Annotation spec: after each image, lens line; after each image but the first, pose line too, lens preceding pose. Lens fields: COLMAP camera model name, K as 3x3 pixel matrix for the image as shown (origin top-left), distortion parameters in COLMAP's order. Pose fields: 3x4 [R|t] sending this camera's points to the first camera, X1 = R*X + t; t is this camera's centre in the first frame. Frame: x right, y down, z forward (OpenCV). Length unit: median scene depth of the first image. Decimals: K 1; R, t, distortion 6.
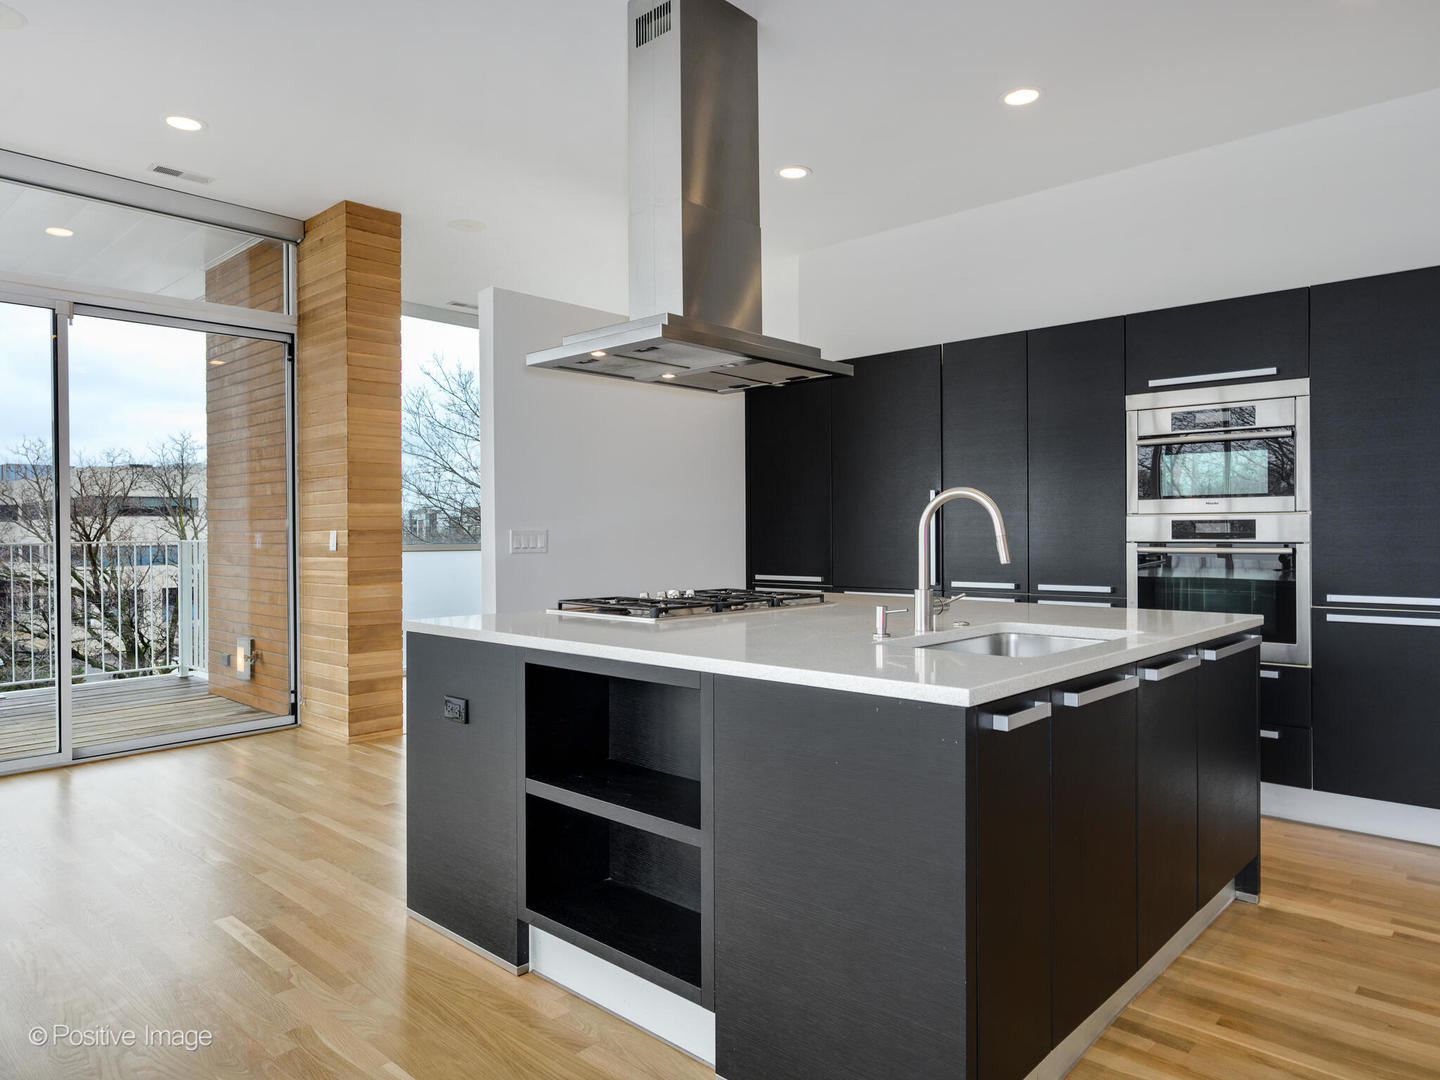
lens RADIAL K [[943.4, 0, 693.4], [0, 943.4, 532.8], [0, 0, 1]] dist [0.000201, -0.000021]
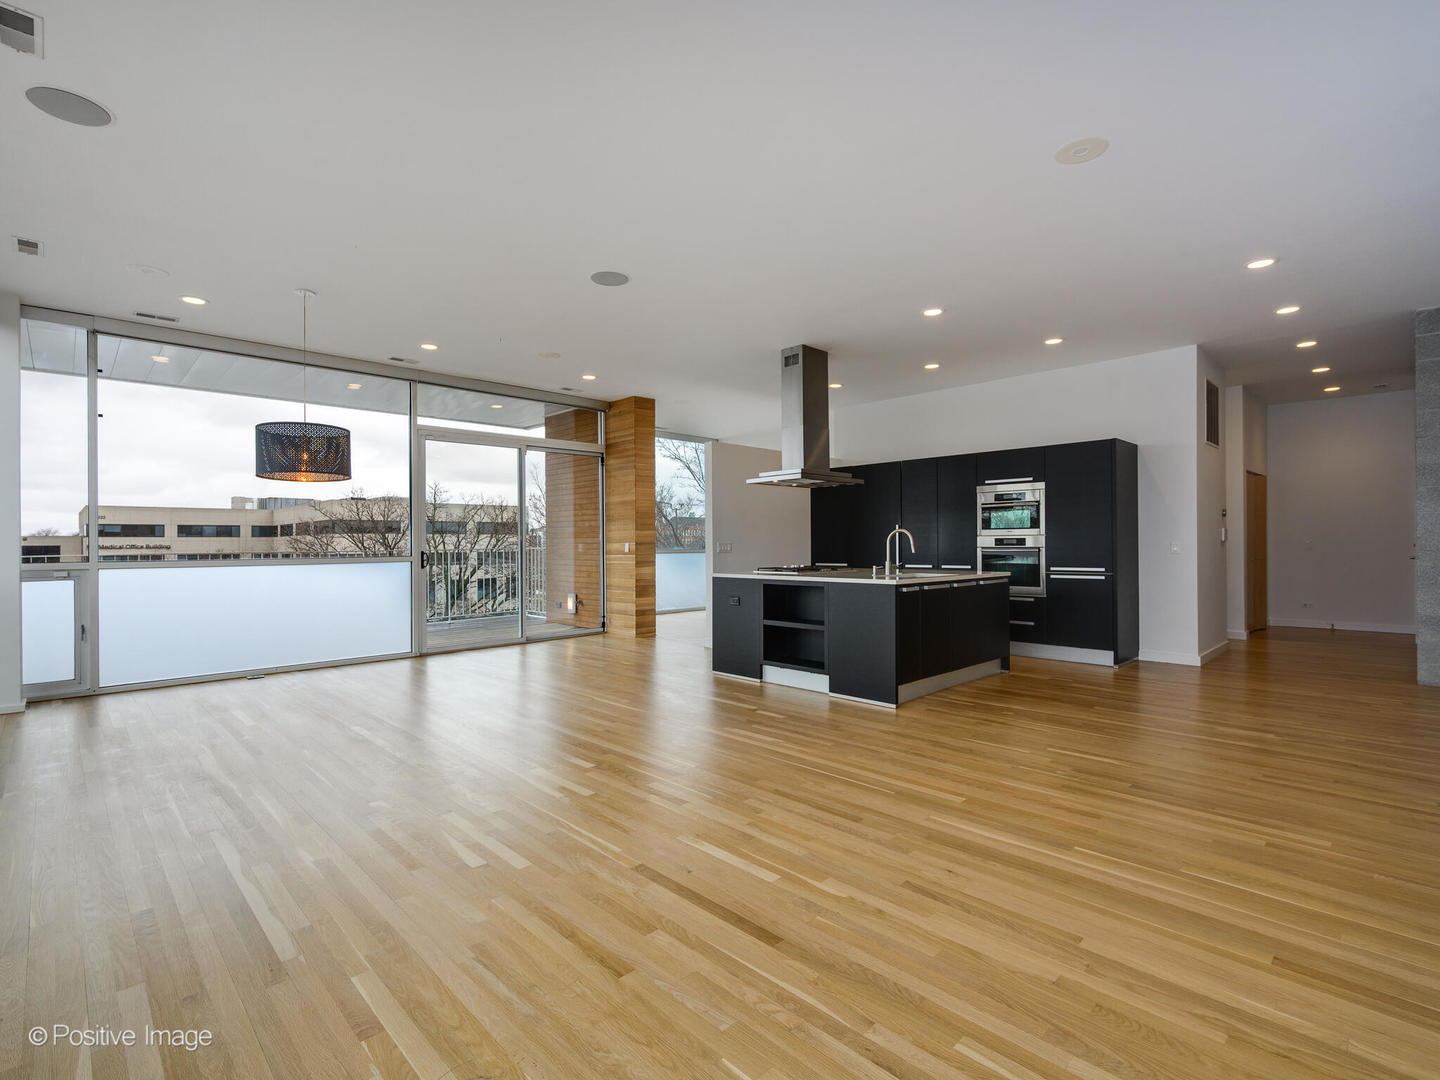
lens RADIAL K [[707.7, 0, 693.9], [0, 707.7, 544.7], [0, 0, 1]] dist [-0.025657, -0.000027]
pose [[0.998336, -0.000945, -0.057649, -0.180286], [0.000919, 0.999999, -0.000467, 0.004033], [0.057650, 0.000413, 0.998337, -0.934949]]
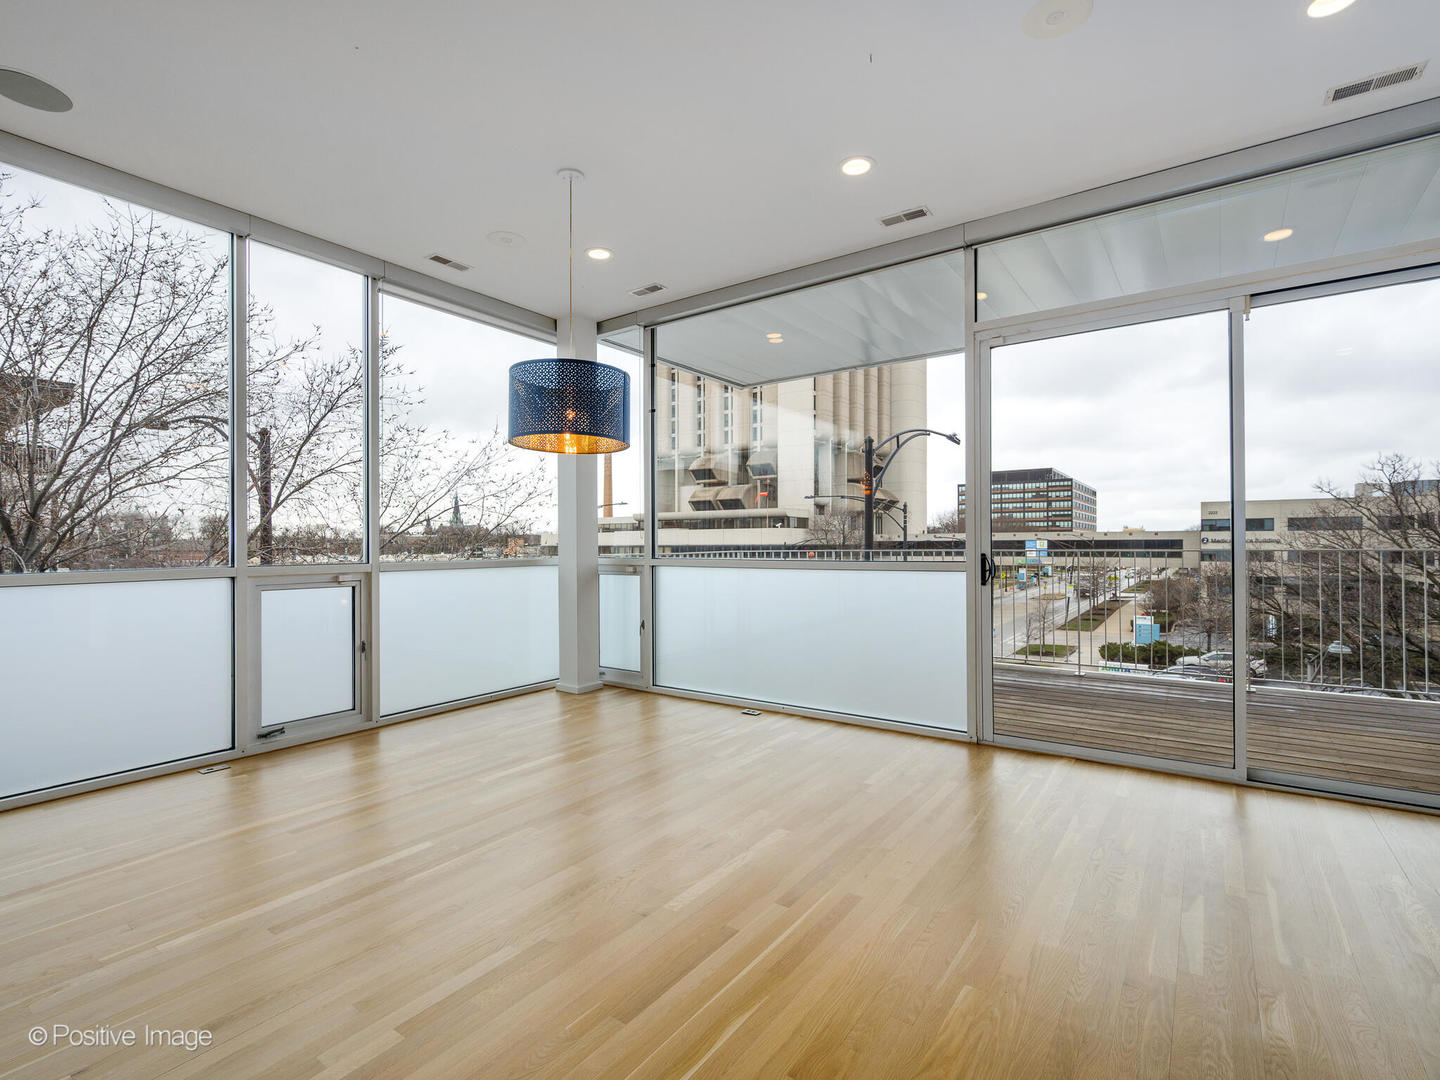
lens RADIAL K [[678.6, 0, 714.1], [0, 678.6, 540.4], [0, 0, 1]] dist [0.001718, 0.000117]
pose [[0.141154, 0.000206, -0.989988, -0.086731], [0.001305, 0.999999, 0.000394, -0.000368], [0.989987, -0.001348, 0.141153, 0.553101]]
